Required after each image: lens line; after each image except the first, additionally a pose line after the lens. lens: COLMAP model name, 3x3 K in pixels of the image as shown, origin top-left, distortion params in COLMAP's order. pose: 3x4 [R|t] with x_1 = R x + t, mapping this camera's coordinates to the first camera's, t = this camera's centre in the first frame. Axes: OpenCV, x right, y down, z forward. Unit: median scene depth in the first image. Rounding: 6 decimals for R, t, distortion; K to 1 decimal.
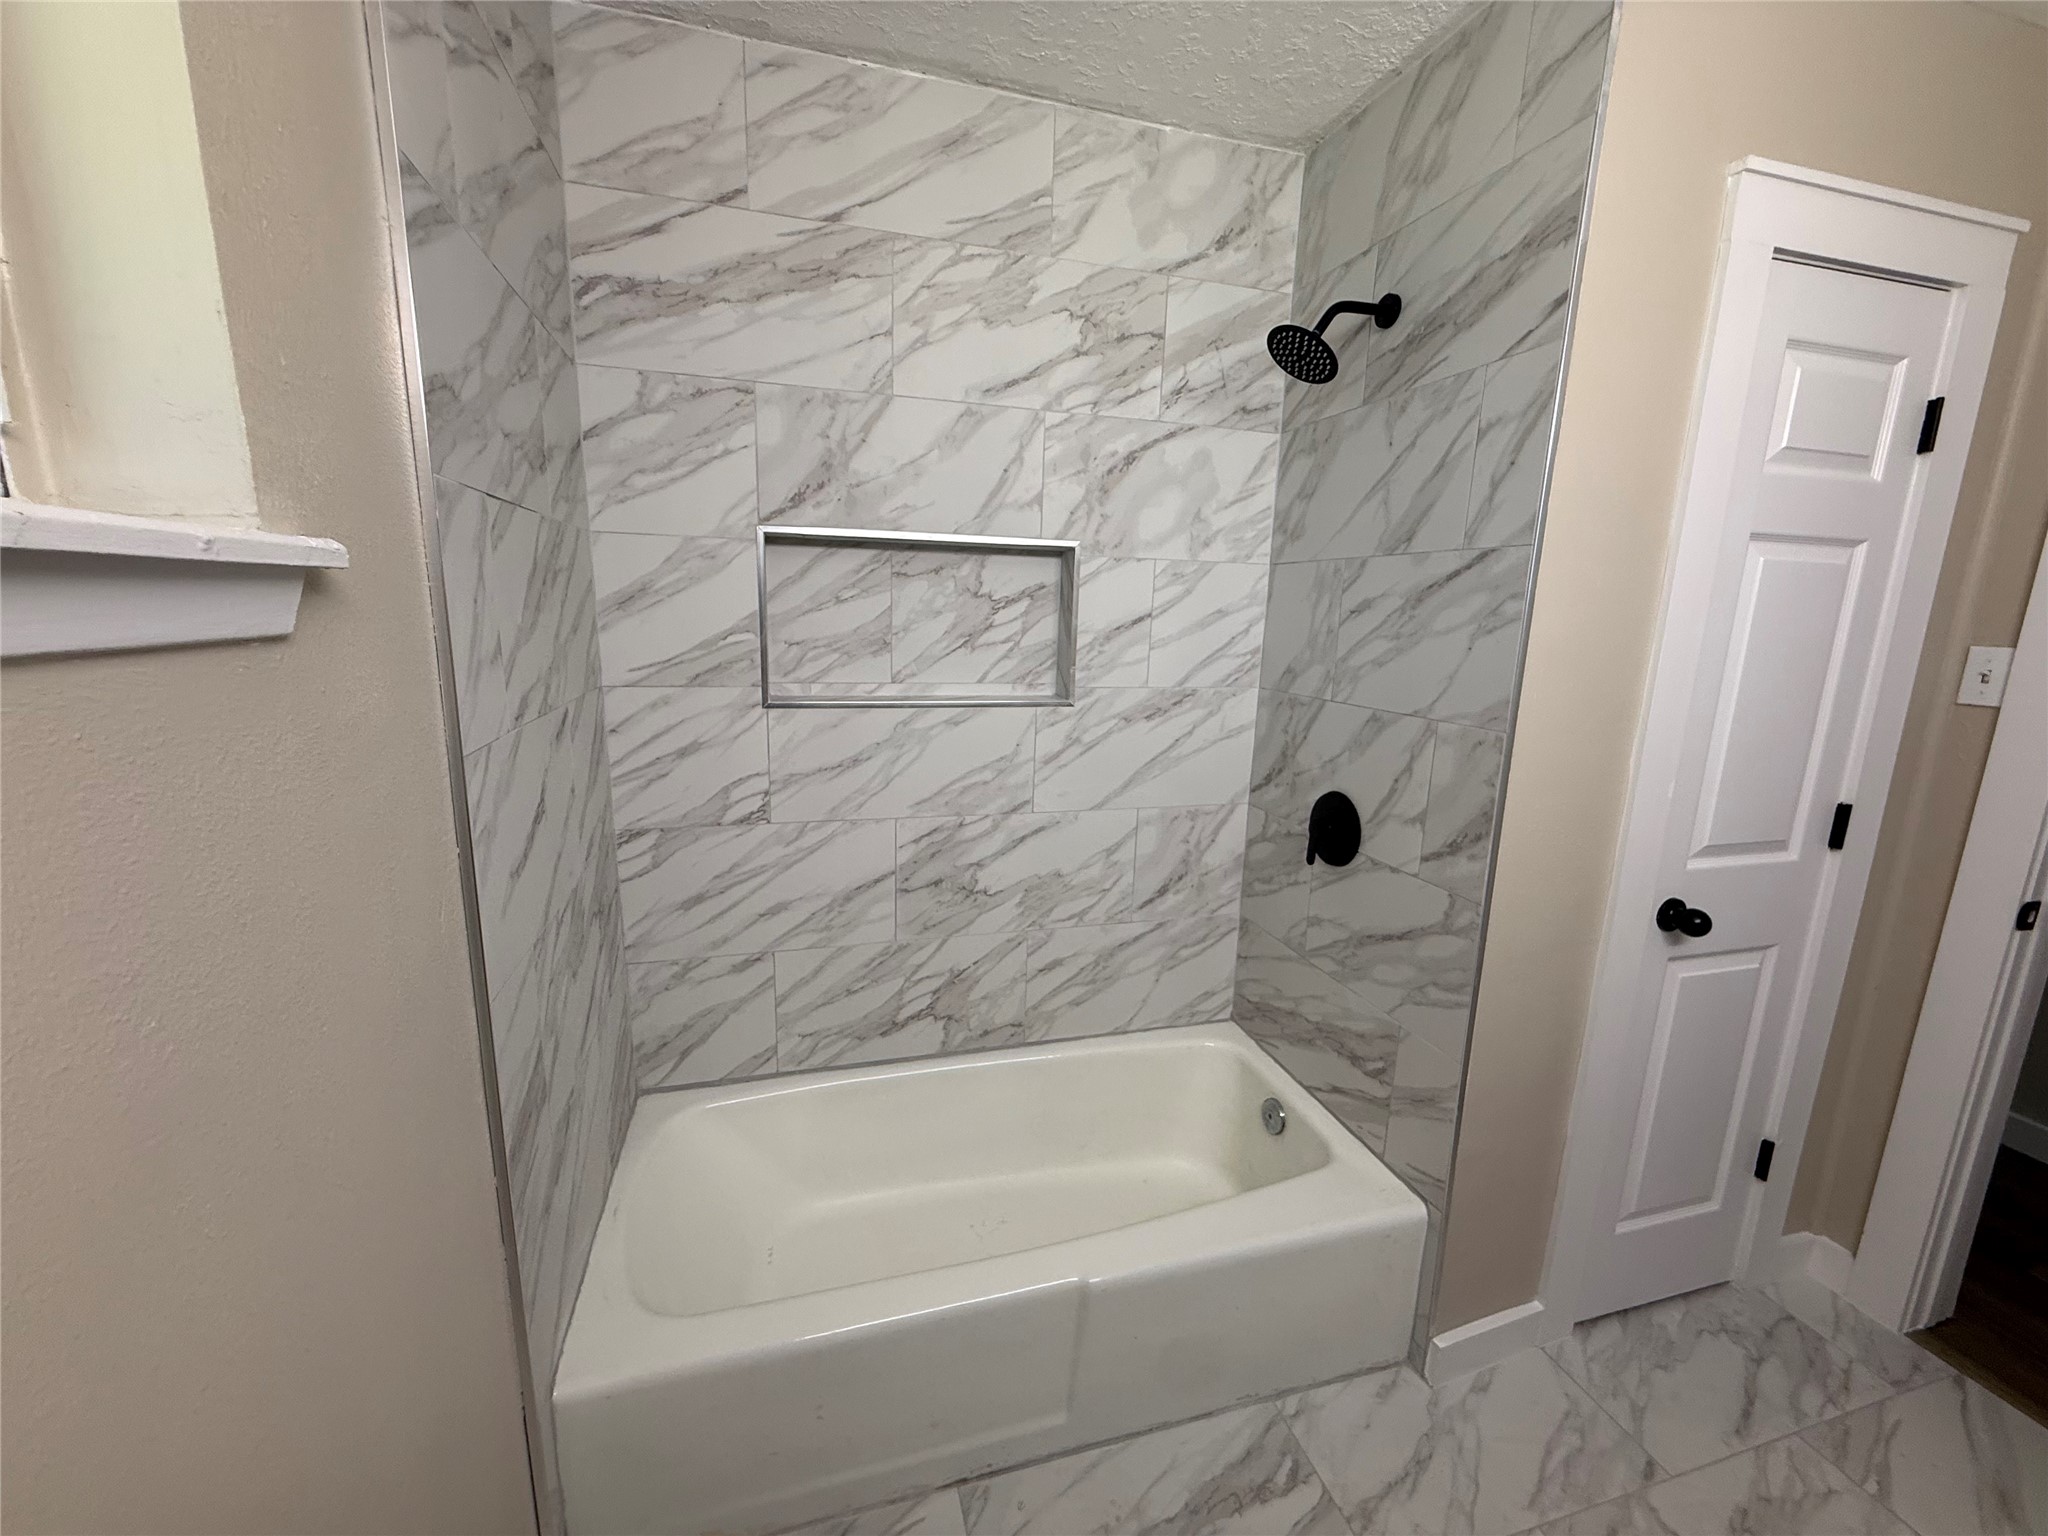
lens RADIAL K [[819.1, 0, 1021.3], [0, 819.1, 765.9], [0, 0, 1]] dist [0.000104, -0.000806]
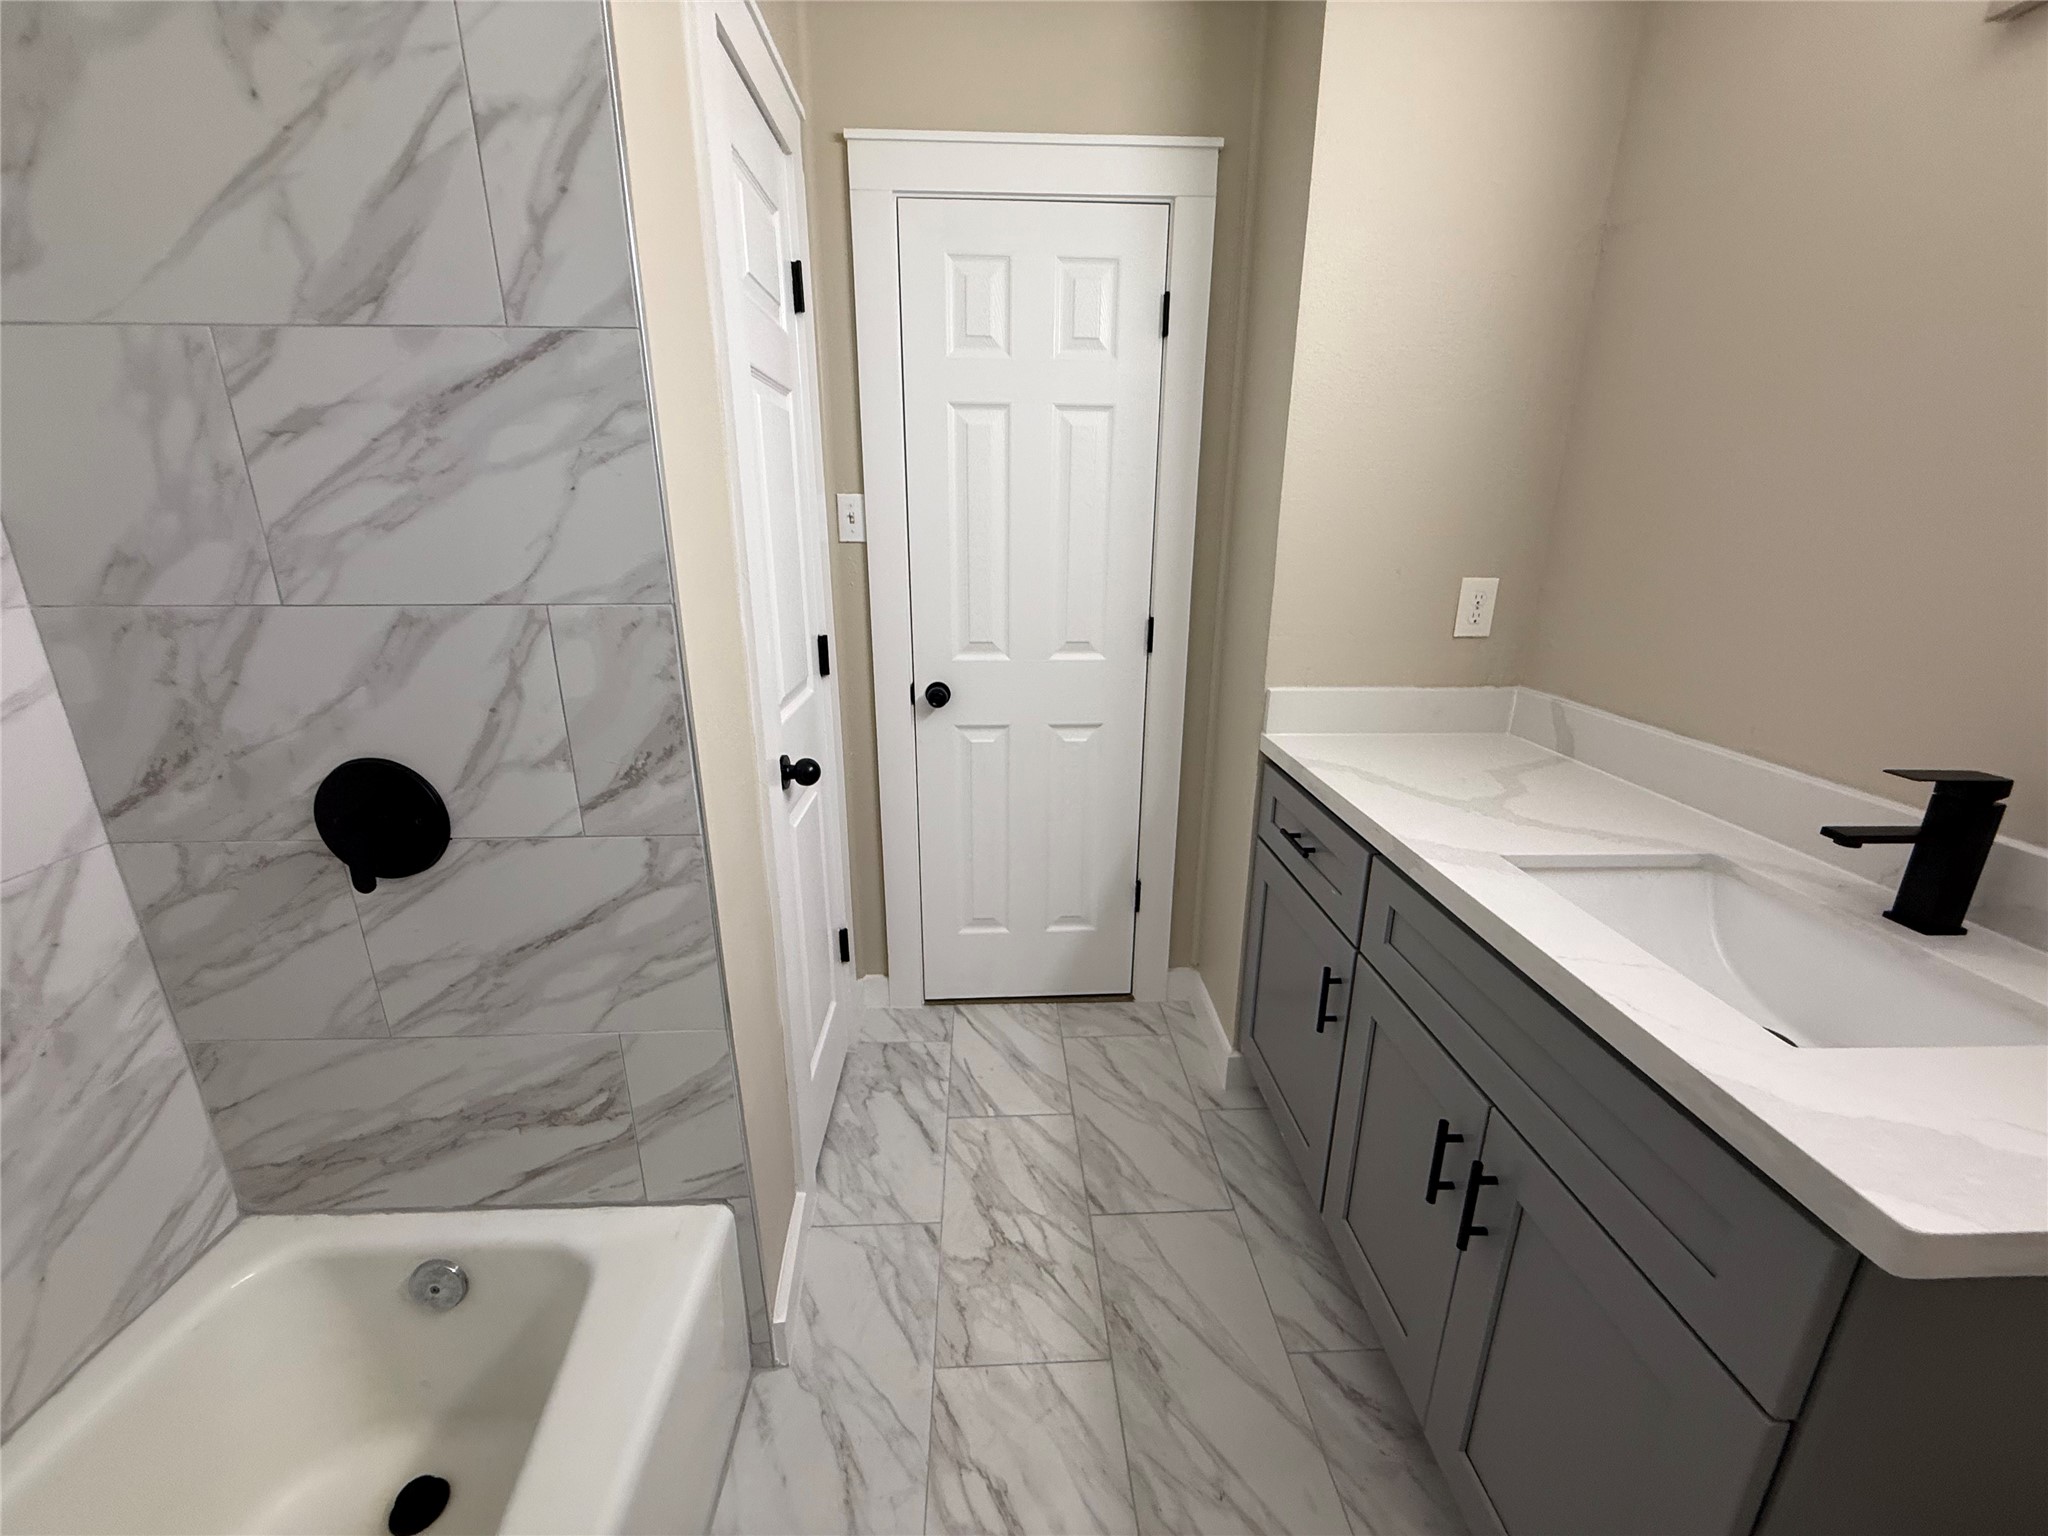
lens RADIAL K [[819.1, 0, 1025.4], [0, 819.1, 768.6], [0, 0, 1]] dist [0.000104, -0.000806]
pose [[0.233205, -0.308978, 0.922035, -0.046822], [0.190958, 0.944268, 0.268130, -0.029484], [-0.953494, 0.113540, 0.279209, 0.405642]]
